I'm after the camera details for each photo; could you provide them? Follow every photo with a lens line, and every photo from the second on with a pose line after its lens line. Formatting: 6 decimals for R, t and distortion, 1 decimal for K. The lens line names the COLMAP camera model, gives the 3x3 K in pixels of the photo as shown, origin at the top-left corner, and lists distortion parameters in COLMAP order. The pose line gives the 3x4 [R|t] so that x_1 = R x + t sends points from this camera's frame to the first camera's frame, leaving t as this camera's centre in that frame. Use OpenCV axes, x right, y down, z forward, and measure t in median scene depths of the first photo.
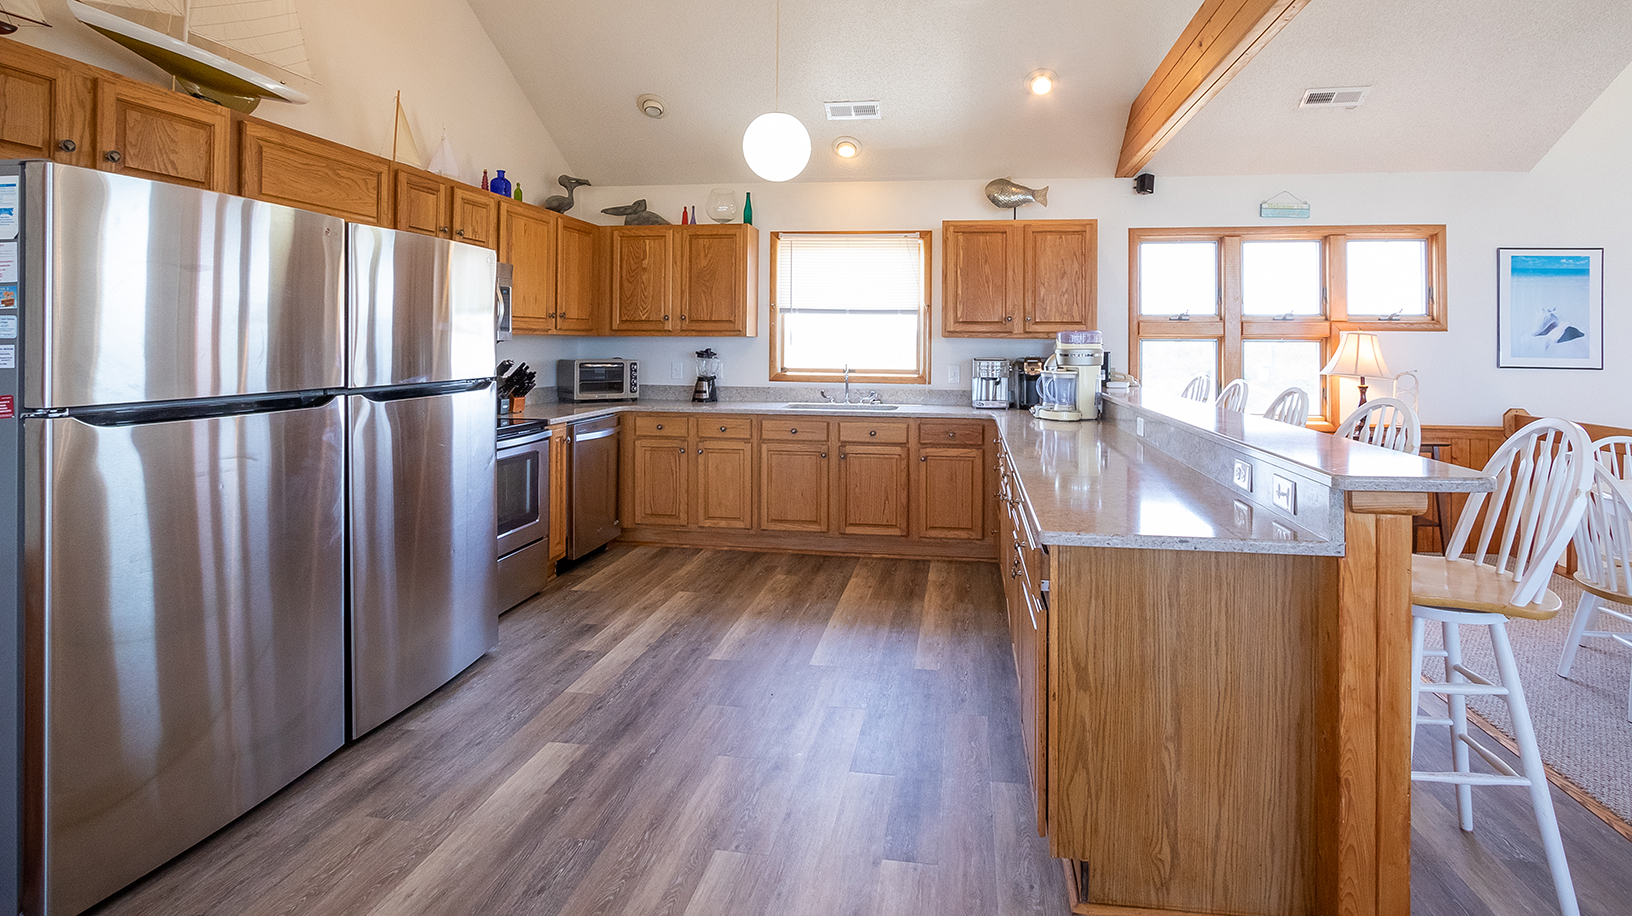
lens RADIAL K [[781.1, 0, 863.1], [0, 781.1, 339.9], [0, 0, 1]] dist [-0.018367, 0.002499]
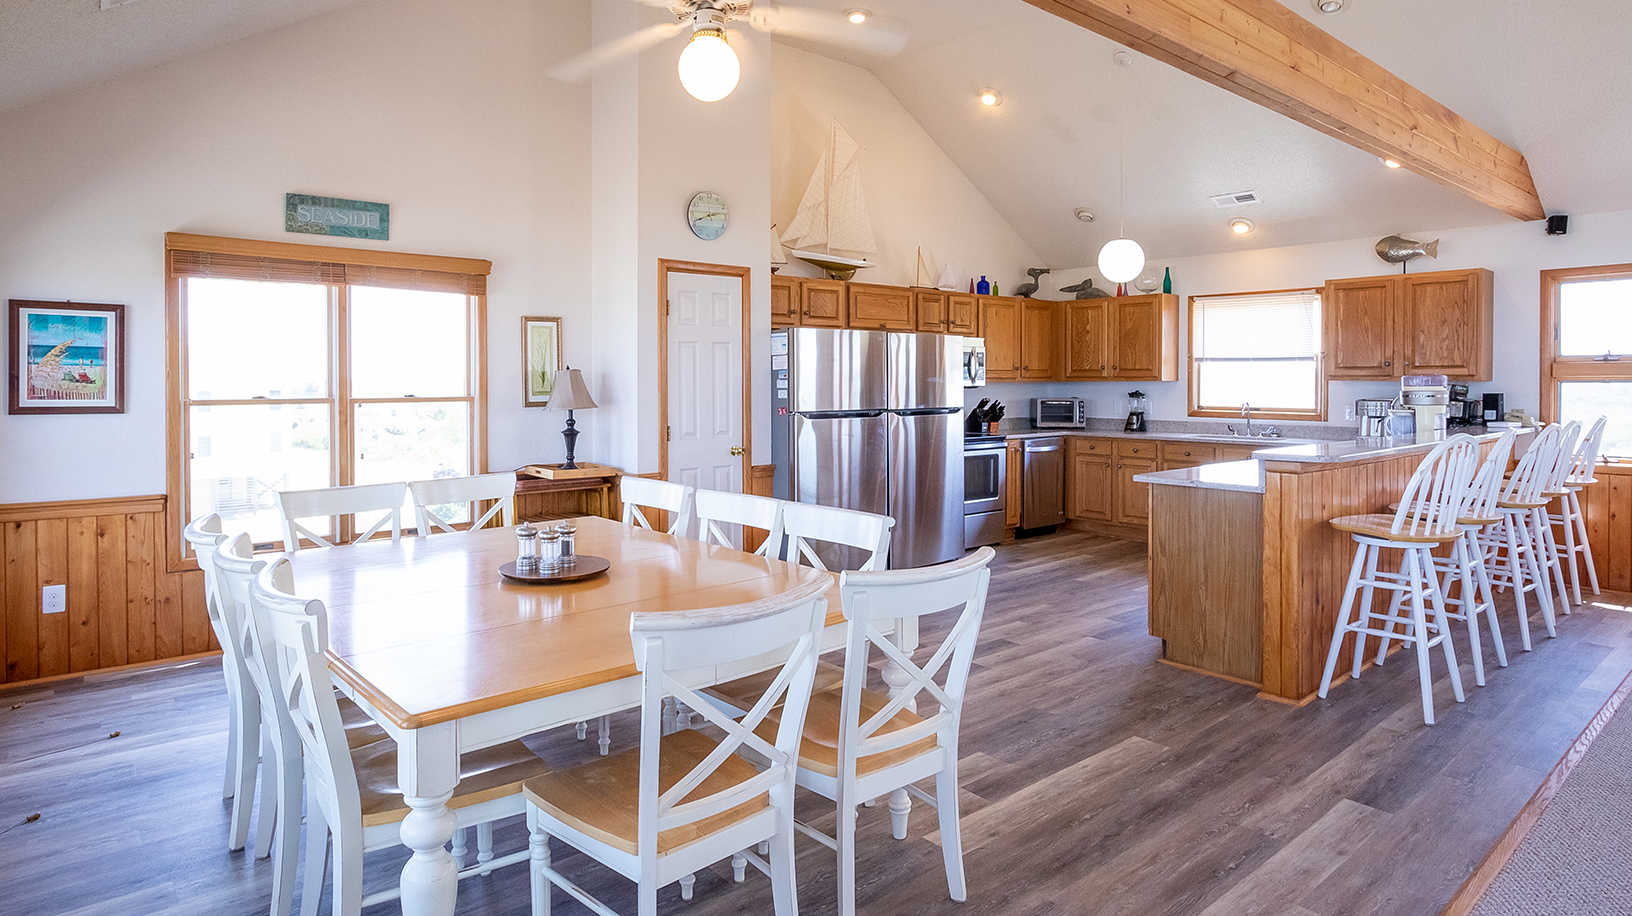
lens RADIAL K [[929.4, 0, 799.2], [0, 929.4, 384.9], [0, 0, 1]] dist [-0.002515, 0.000632]
pose [[0.735455, -0.004789, -0.677557, 0.465135], [0.009202, 0.999953, 0.002920, -0.008299], [0.677512, -0.008382, 0.735464, -0.550047]]
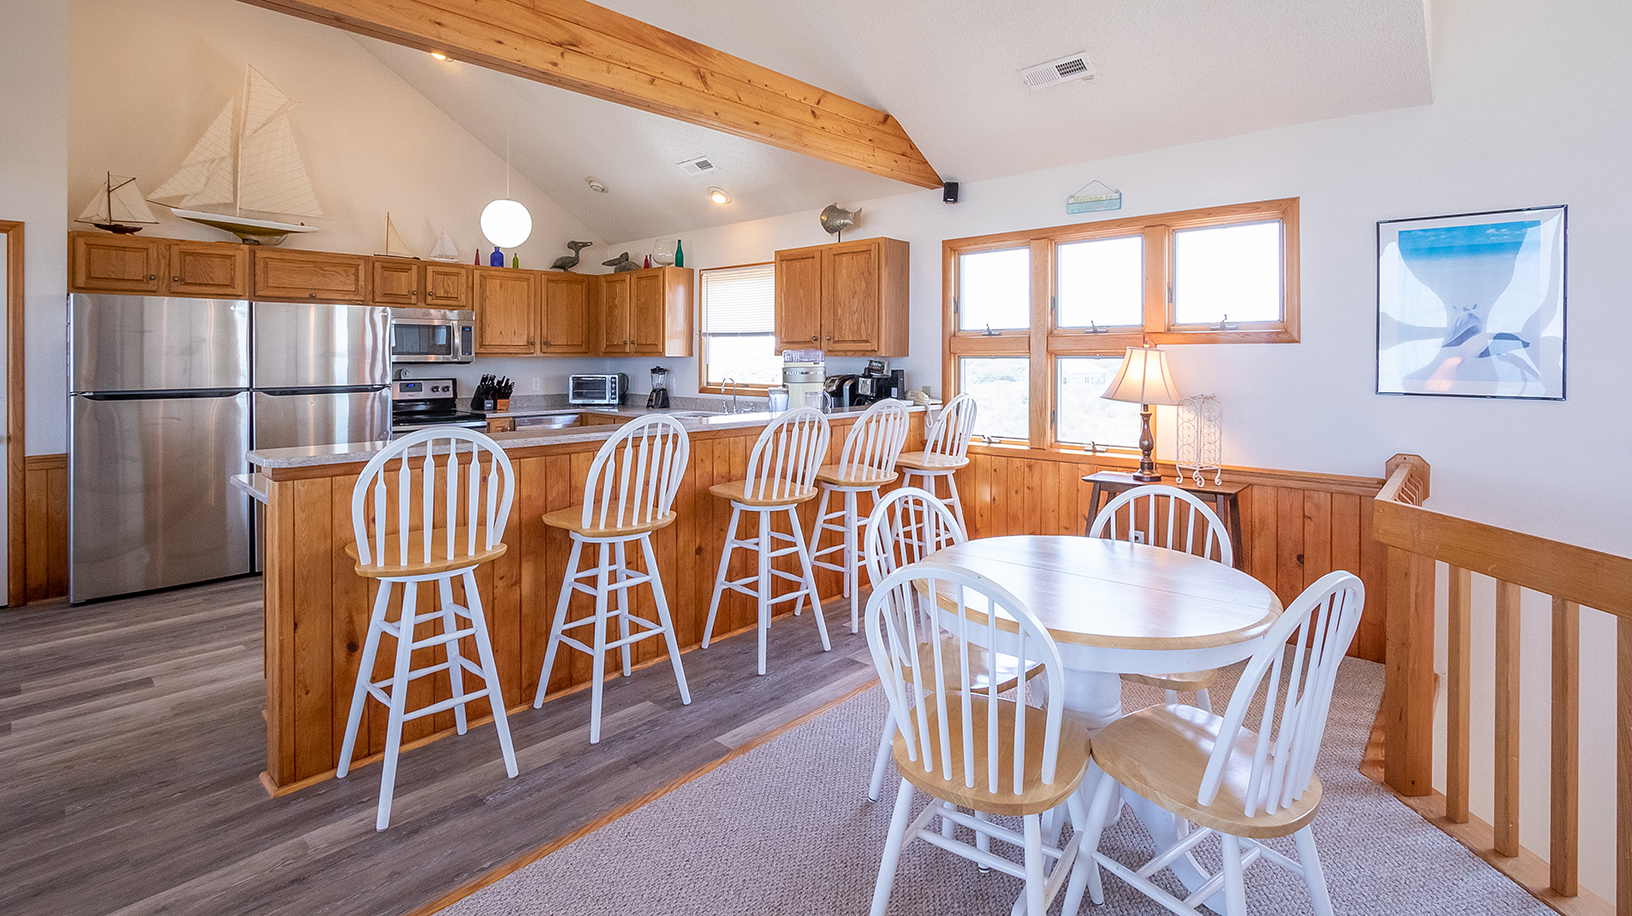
lens RADIAL K [[781.1, 0, 816.6], [0, 781.1, 356.9], [0, 0, 1]] dist [-0.018367, 0.002499]
pose [[0.808566, -0.007187, -0.588362, 0.809163], [0.008901, 0.999960, 0.000017, -0.001783], [0.588339, -0.005251, 0.808597, 0.138806]]
